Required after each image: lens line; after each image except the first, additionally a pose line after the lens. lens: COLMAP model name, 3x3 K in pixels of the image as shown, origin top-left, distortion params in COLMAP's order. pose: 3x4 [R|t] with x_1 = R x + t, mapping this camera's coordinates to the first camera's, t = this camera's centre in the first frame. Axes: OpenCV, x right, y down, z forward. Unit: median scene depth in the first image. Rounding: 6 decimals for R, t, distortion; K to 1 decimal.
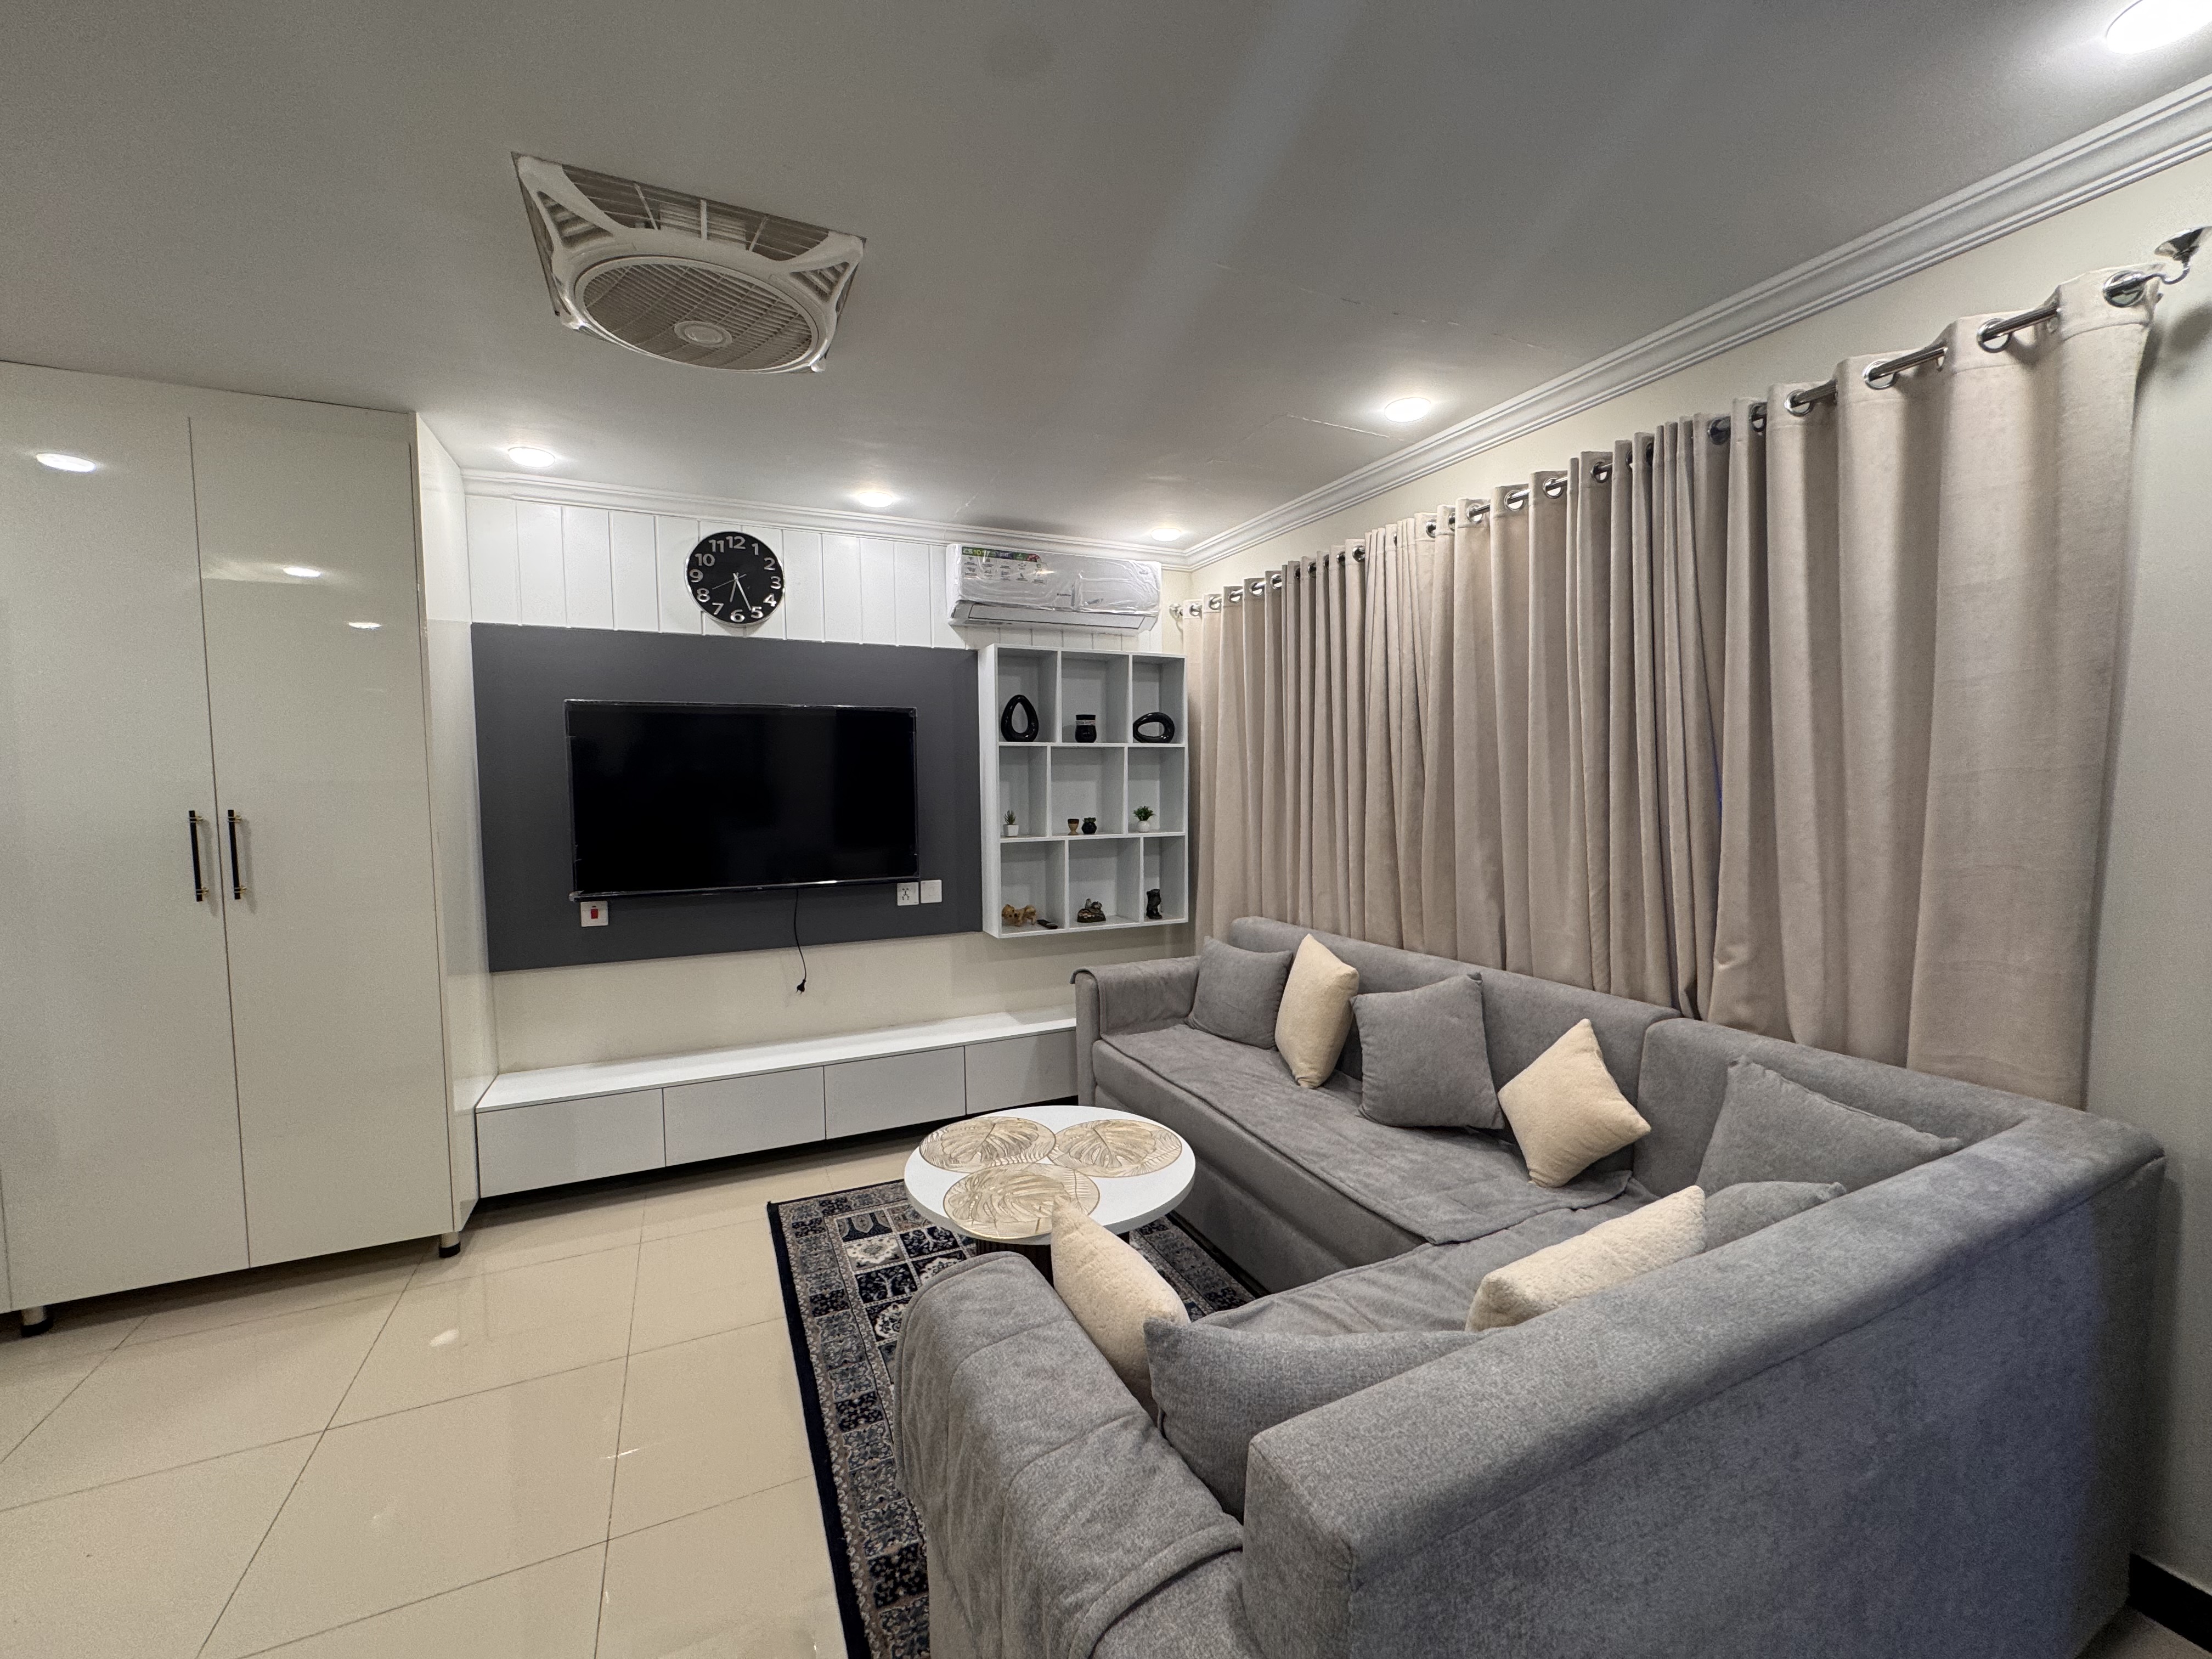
lens RADIAL K [[883.0, 0, 1104.5], [0, 883.0, 830.7], [0, 0, 1]] dist [-0.004138, 0.000550]
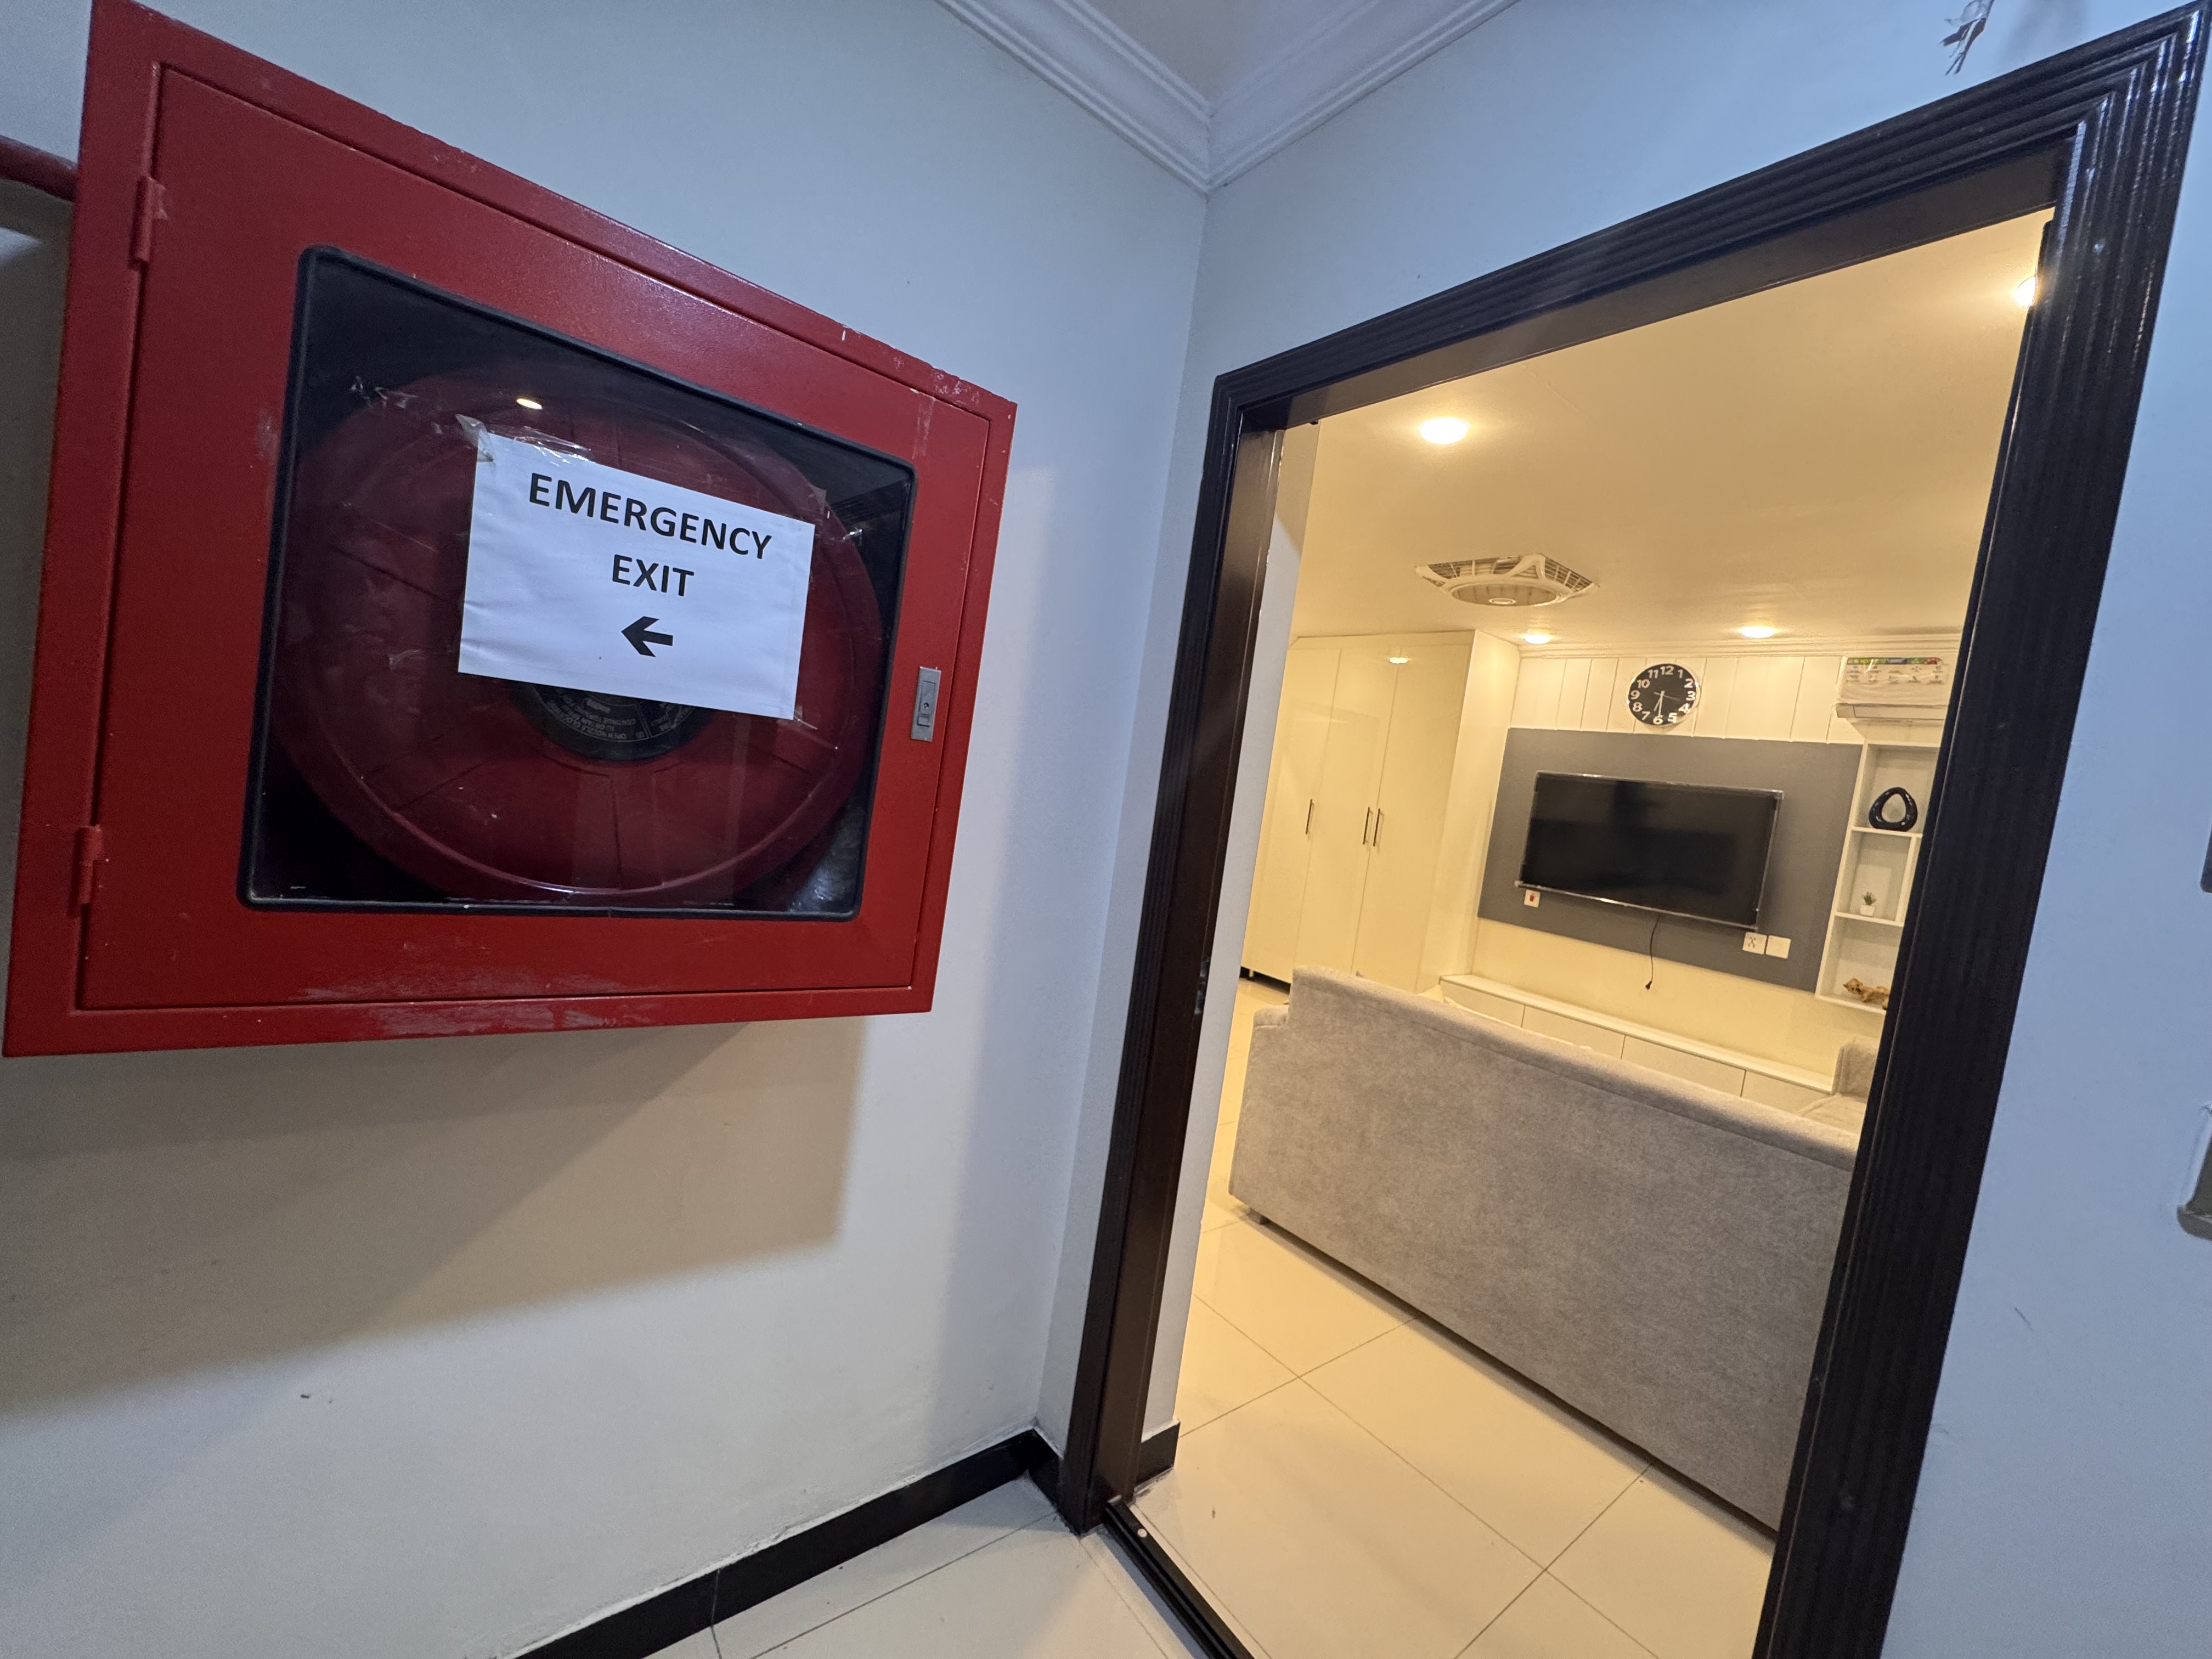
lens RADIAL K [[883.0, 0, 1104.5], [0, 883.0, 830.7], [0, 0, 1]] dist [-0.004138, 0.000550]
pose [[0.223262, 0.108622, -0.968688, 0.868221], [-0.192662, 0.979085, 0.065383, 0.016131], [0.955529, 0.172031, 0.239519, -0.200331]]
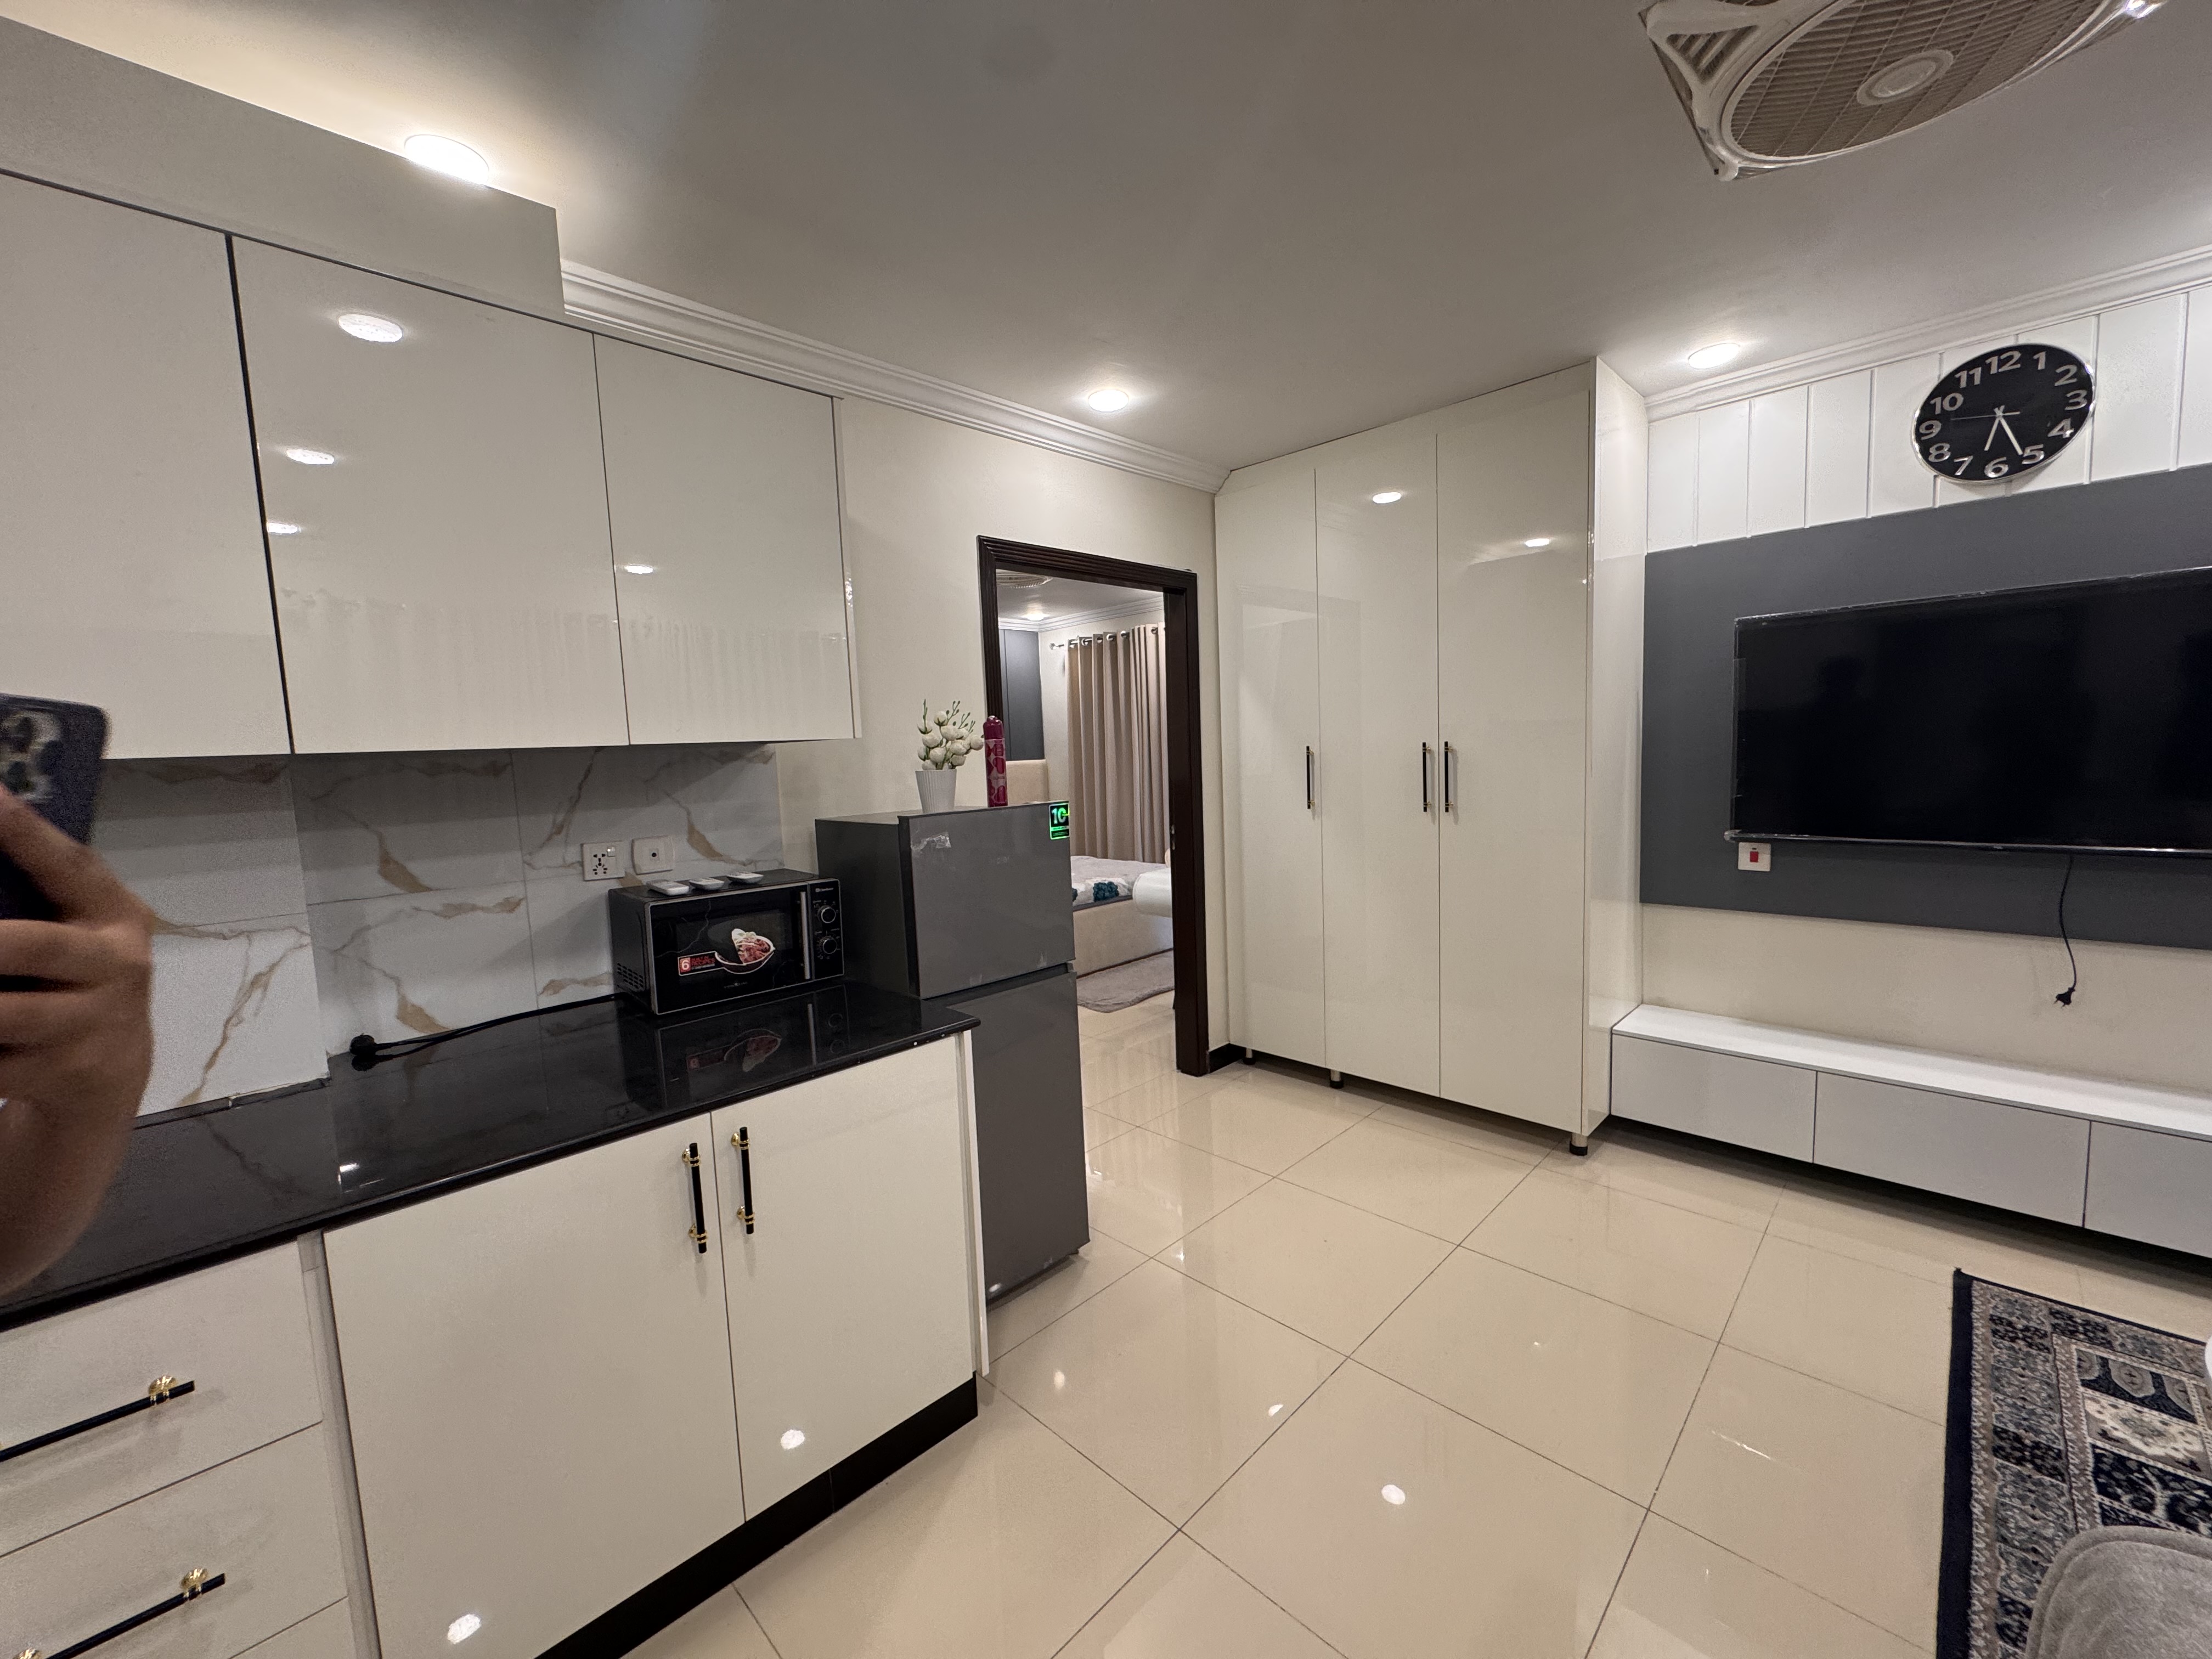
lens RADIAL K [[883.0, 0, 1104.5], [0, 883.0, 830.7], [0, 0, 1]] dist [-0.004138, 0.000550]
pose [[0.345841, 0.083948, -0.934530, 0.029463], [-0.020133, 0.996424, 0.082057, 0.007683], [0.938077, -0.009564, 0.346295, 0.071302]]
